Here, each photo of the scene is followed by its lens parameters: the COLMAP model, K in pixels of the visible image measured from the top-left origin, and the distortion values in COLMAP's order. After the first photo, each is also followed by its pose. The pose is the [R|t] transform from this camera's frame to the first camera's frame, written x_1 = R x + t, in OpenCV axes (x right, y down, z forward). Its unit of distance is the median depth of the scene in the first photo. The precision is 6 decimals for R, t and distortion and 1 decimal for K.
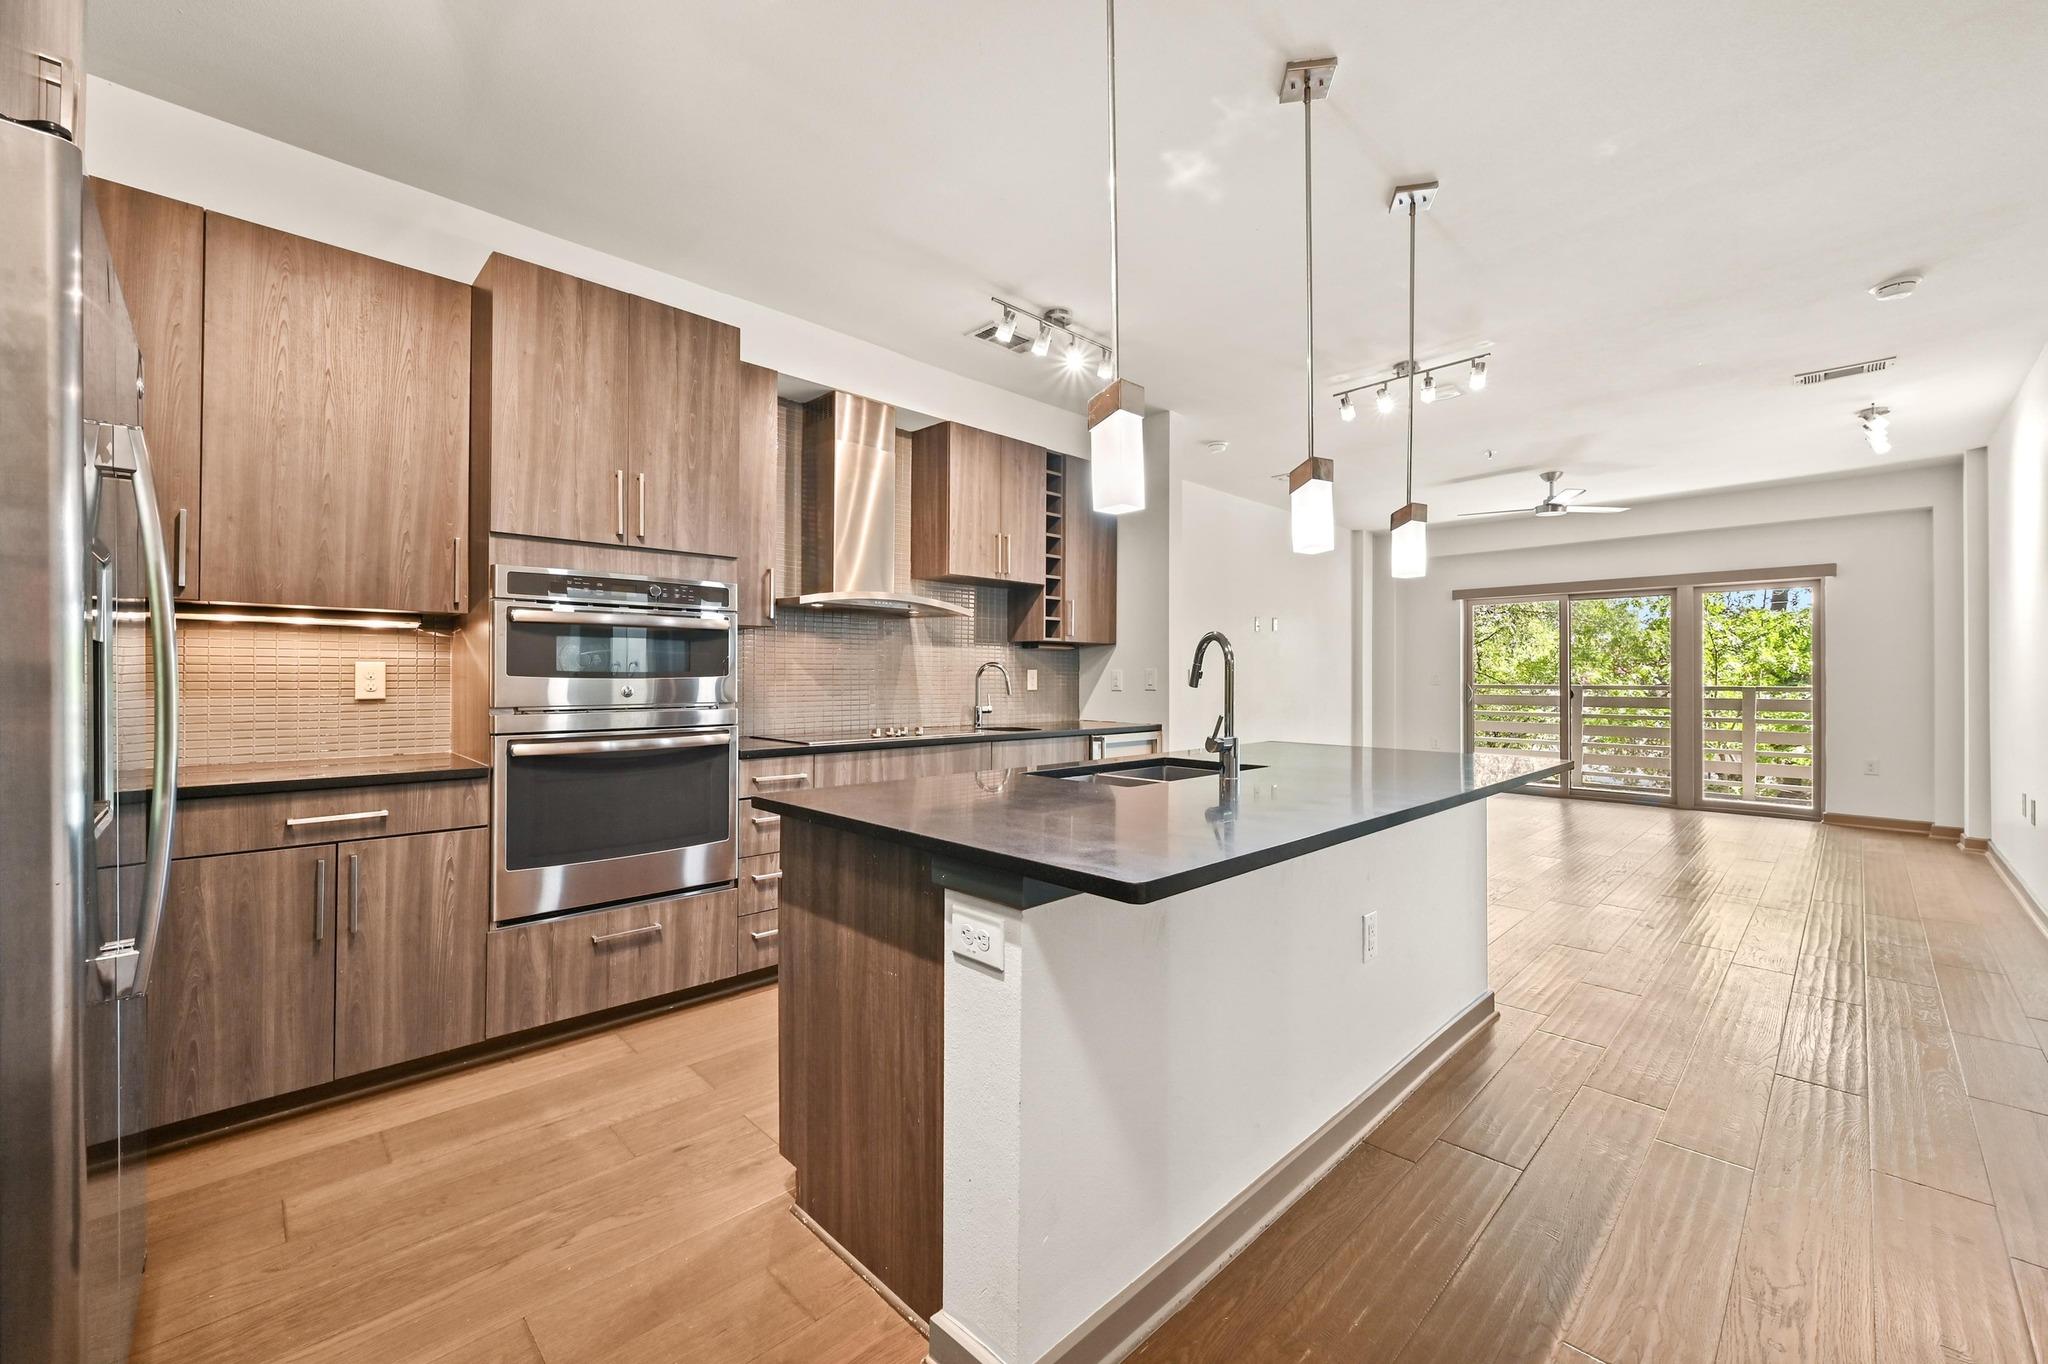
lens RADIAL K [[813.3, 0, 1030.0], [0, 813.3, 676.1], [0, 0, 1]] dist [0.001218, 0.000006]
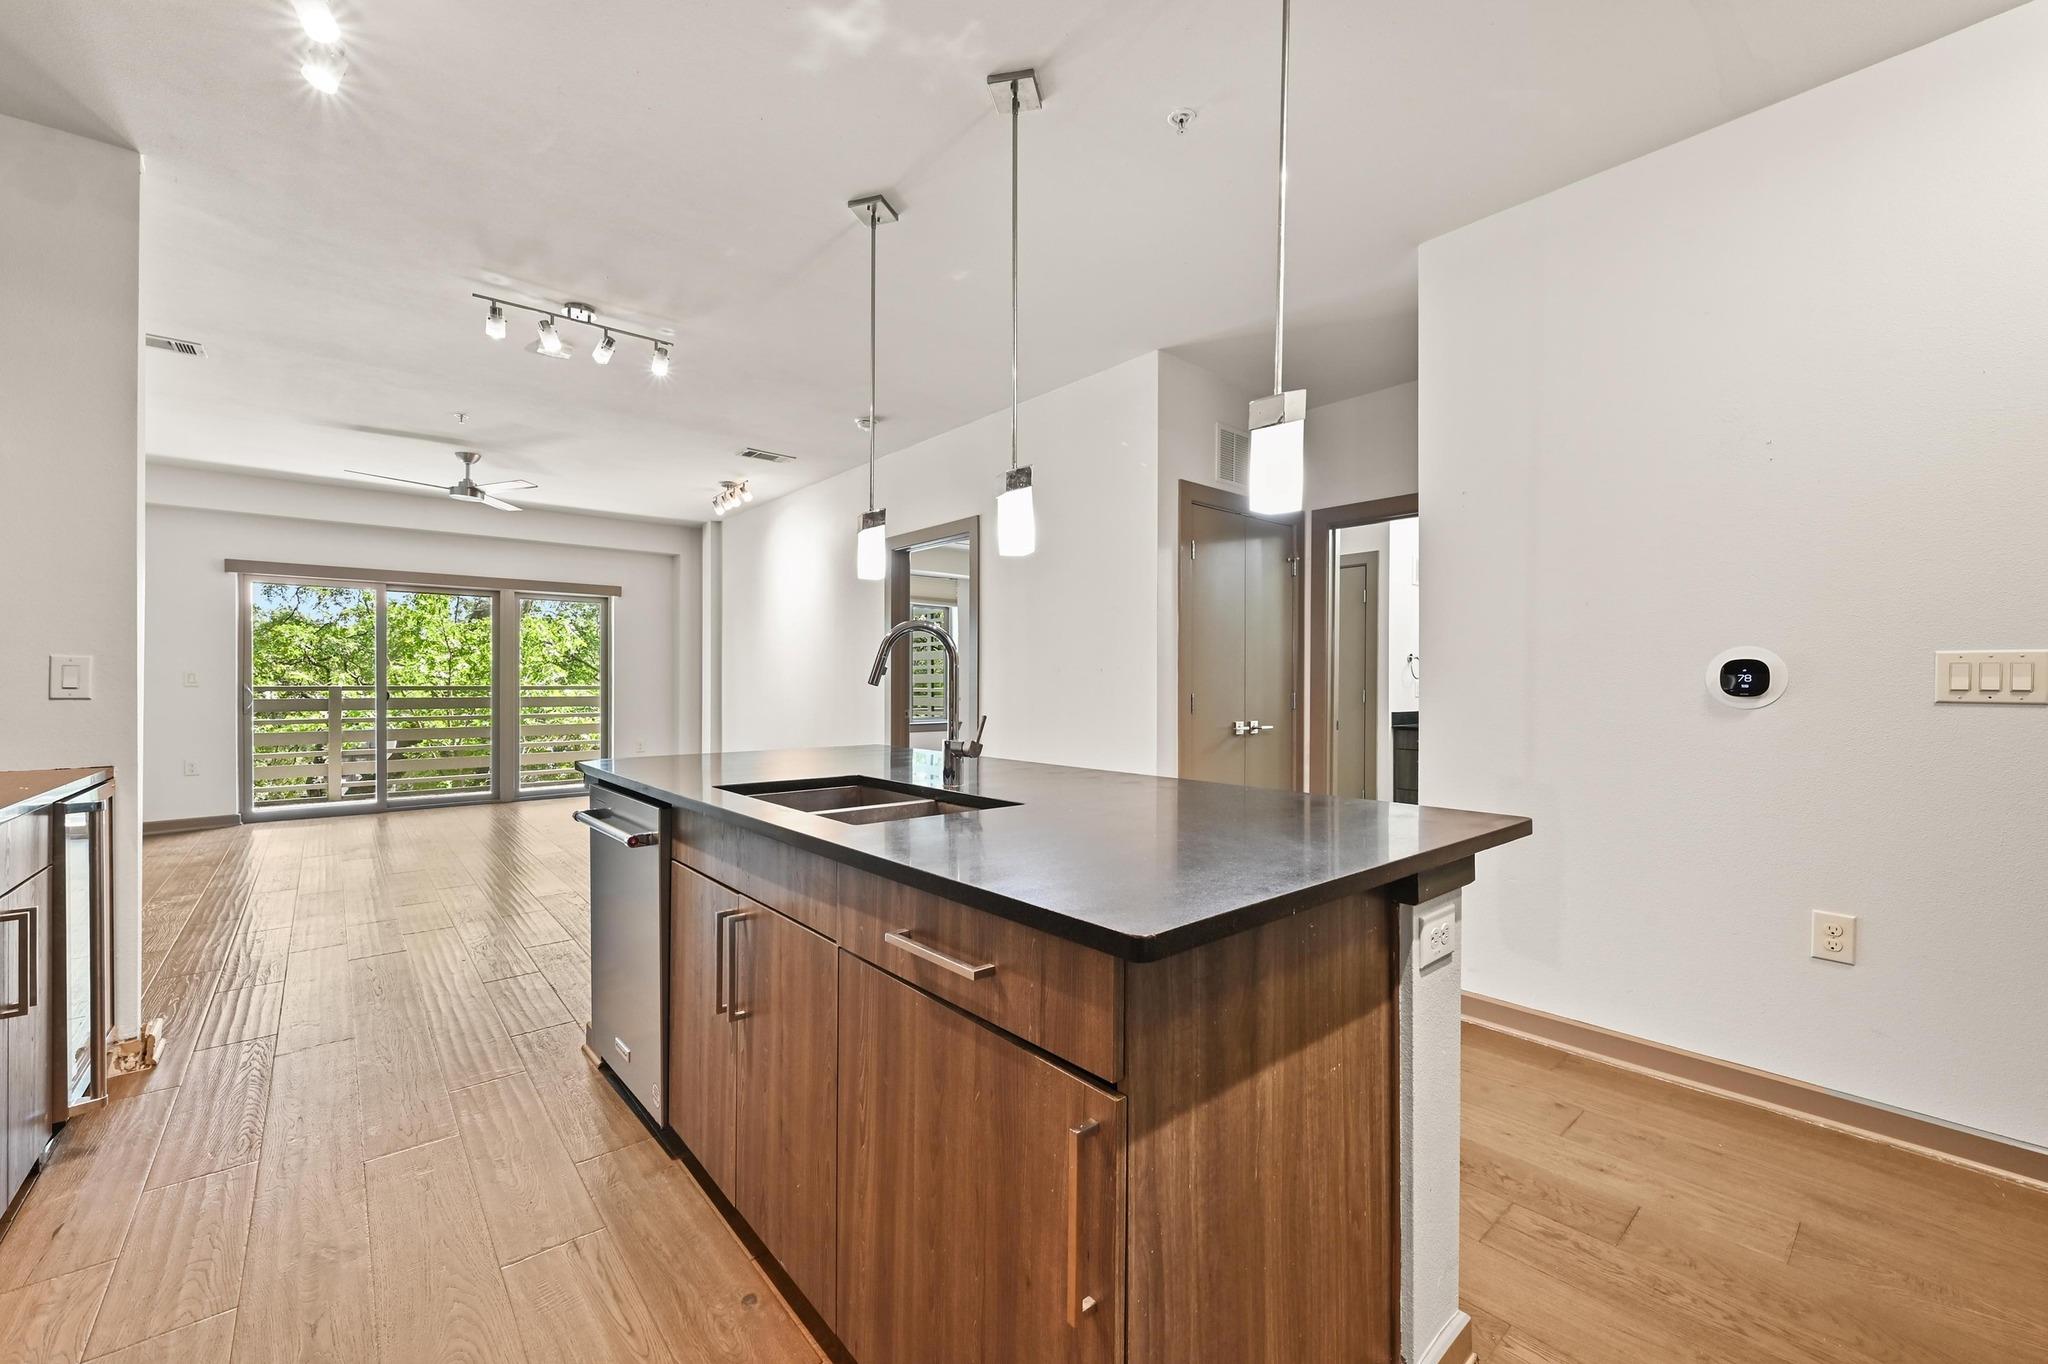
lens RADIAL K [[813.3, 0, 1030.8], [0, 813.3, 683.6], [0, 0, 1]] dist [0.001218, 0.000006]
pose [[0.060653, -0.004278, 0.998150, -0.236210], [-0.003201, 0.999985, 0.004480, 0.002946], [-0.998154, -0.003467, 0.060638, 0.313884]]
